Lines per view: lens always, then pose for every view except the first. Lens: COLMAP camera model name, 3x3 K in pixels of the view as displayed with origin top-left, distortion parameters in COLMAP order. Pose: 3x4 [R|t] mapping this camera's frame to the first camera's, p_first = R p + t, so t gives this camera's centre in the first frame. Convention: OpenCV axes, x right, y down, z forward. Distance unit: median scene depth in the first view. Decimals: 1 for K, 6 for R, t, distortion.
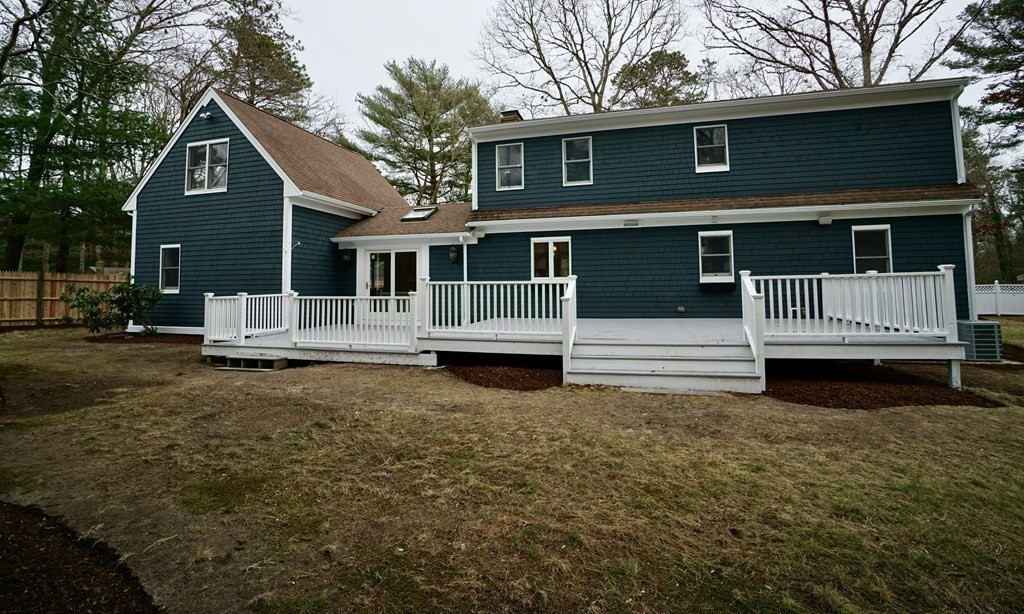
lens RADIAL K [[480.9, 0, 507.6], [0, 480.9, 261.4], [0, 0, 1]] dist [-0.057932, -0.000031]
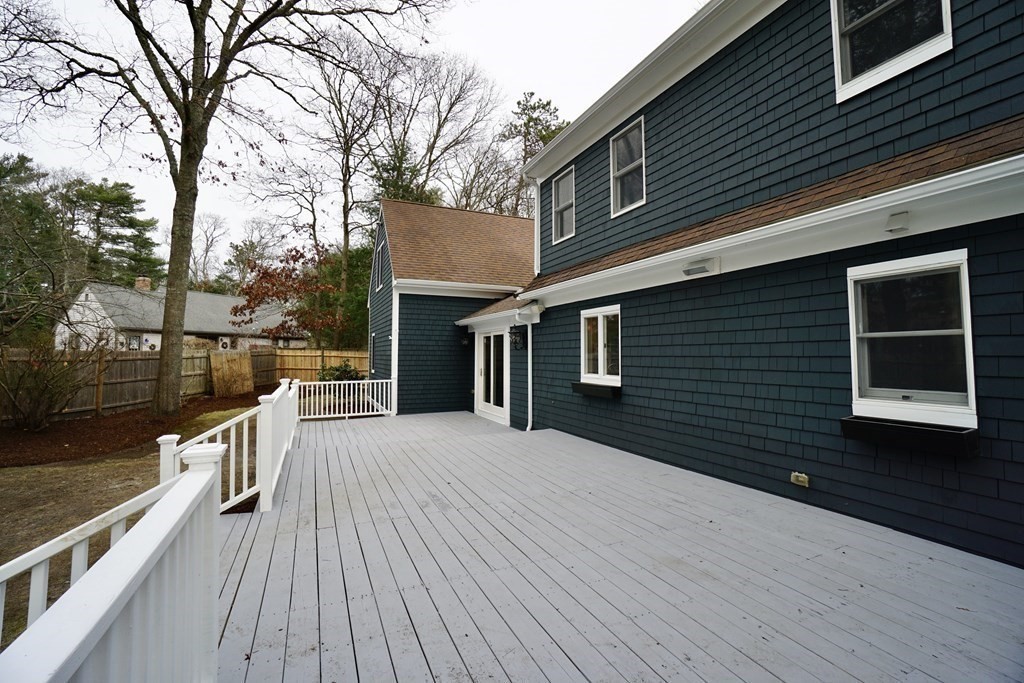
lens RADIAL K [[449.0, 0, 510.4], [0, 449.0, 328.8], [0, 0, 1]] dist [-0.066592, 0.024877]
pose [[0.639960, -0.035192, -0.767602, 0.457340], [0.043812, 0.998997, -0.009274, -0.024321], [0.767158, -0.027695, 0.640860, 0.569477]]
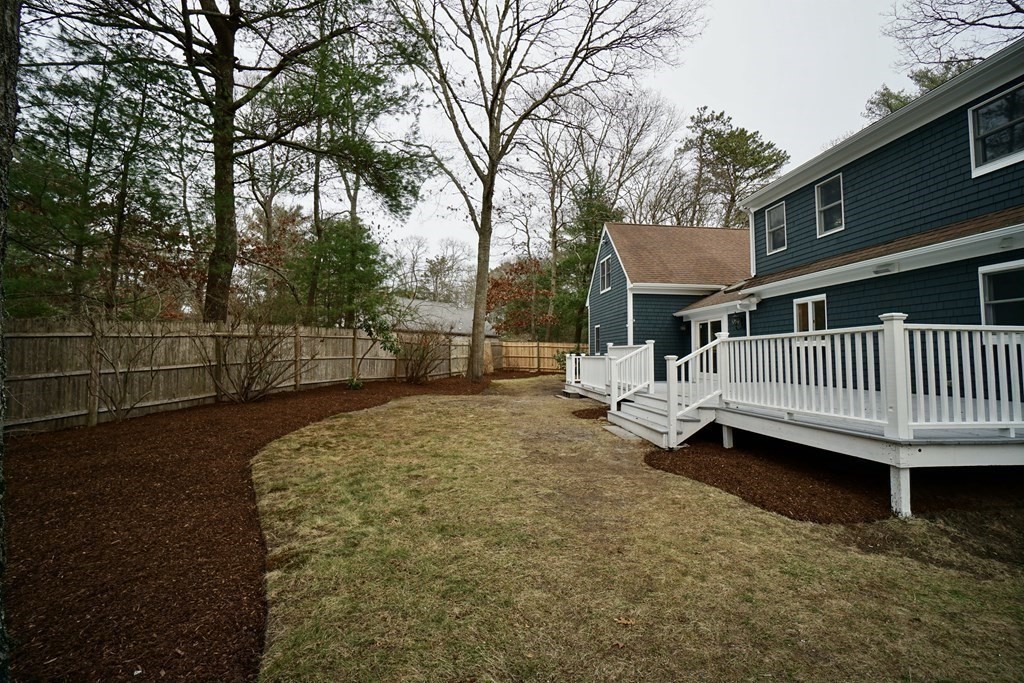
lens RADIAL K [[449.0, 0, 510.4], [0, 449.0, 328.8], [0, 0, 1]] dist [-0.066592, 0.024877]
pose [[0.360486, -0.046206, -0.931619, 0.673423], [0.050989, 0.998255, -0.029781, 0.006602], [0.931370, -0.036767, 0.362213, 0.171175]]
